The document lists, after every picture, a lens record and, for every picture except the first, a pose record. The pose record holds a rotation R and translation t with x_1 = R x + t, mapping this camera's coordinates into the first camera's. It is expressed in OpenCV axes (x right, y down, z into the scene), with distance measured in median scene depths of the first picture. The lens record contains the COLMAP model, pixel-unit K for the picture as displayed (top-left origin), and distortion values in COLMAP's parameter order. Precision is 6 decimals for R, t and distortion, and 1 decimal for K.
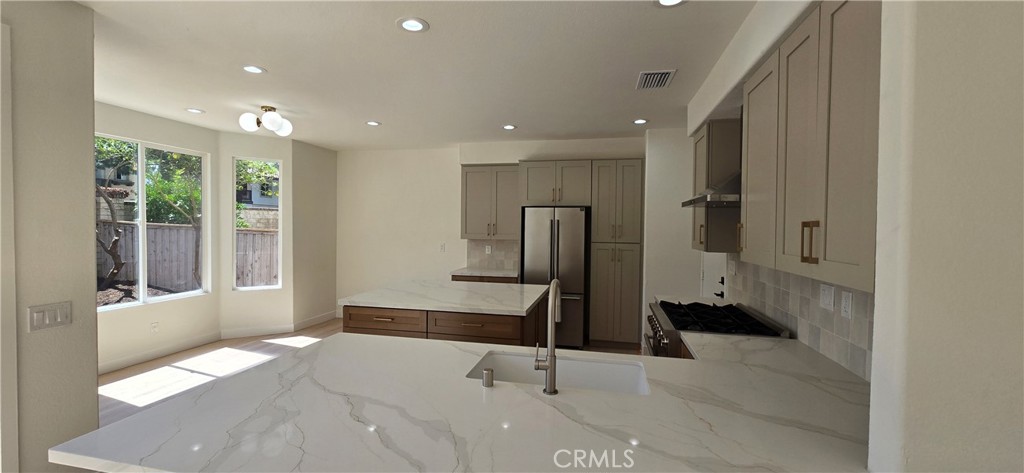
lens RADIAL K [[422.2, 0, 510.9], [0, 422.2, 234.8], [0, 0, 1]] dist [-0.004315, -0.000148]
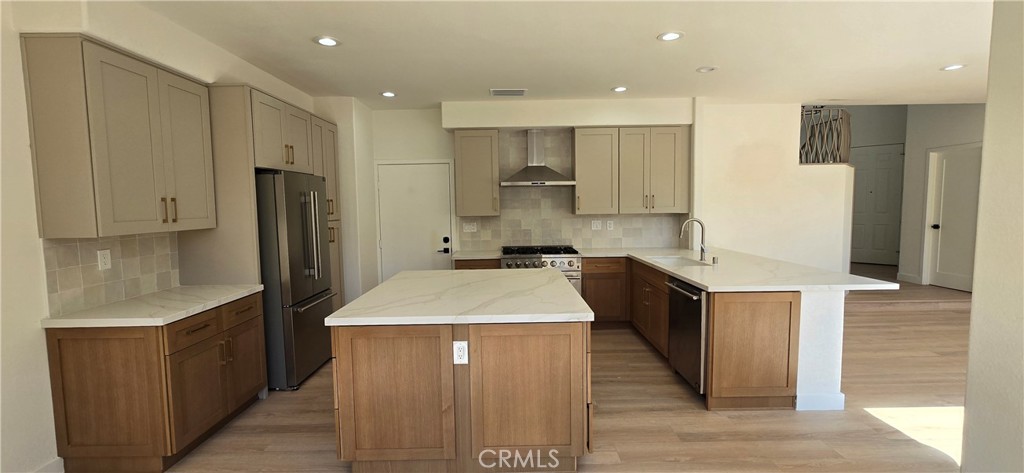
lens RADIAL K [[422.2, 0, 517.5], [0, 422.2, 235.6], [0, 0, 1]] dist [-0.004315, -0.000148]
pose [[-0.240697, -0.081553, 0.967168, -0.657842], [0.031083, 0.995305, 0.091661, -0.016785], [-0.970103, 0.052125, -0.237032, 0.835178]]
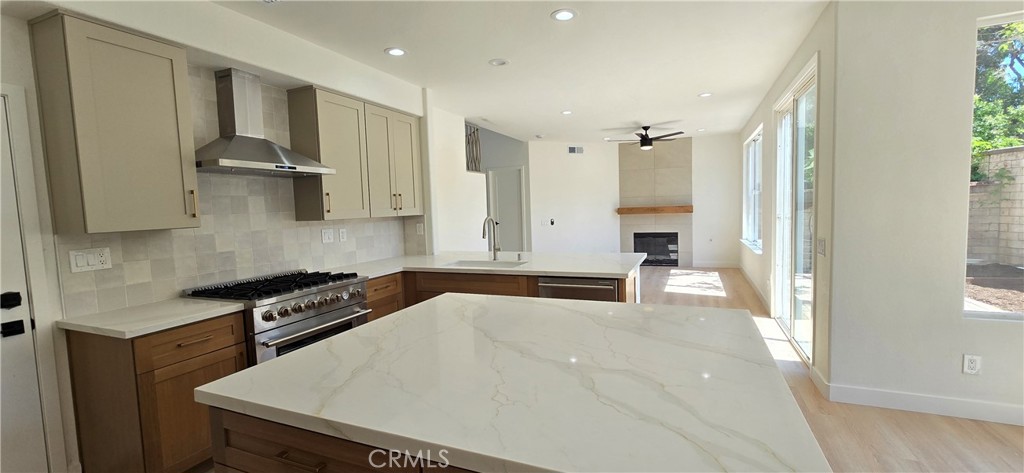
lens RADIAL K [[422.2, 0, 516.9], [0, 422.2, 237.5], [0, 0, 1]] dist [-0.004315, -0.000148]
pose [[-0.986968, 0.008745, 0.160679, -0.137365], [0.024367, 0.995130, 0.095510, 0.000073], [-0.159061, 0.098180, -0.982375, 1.058022]]
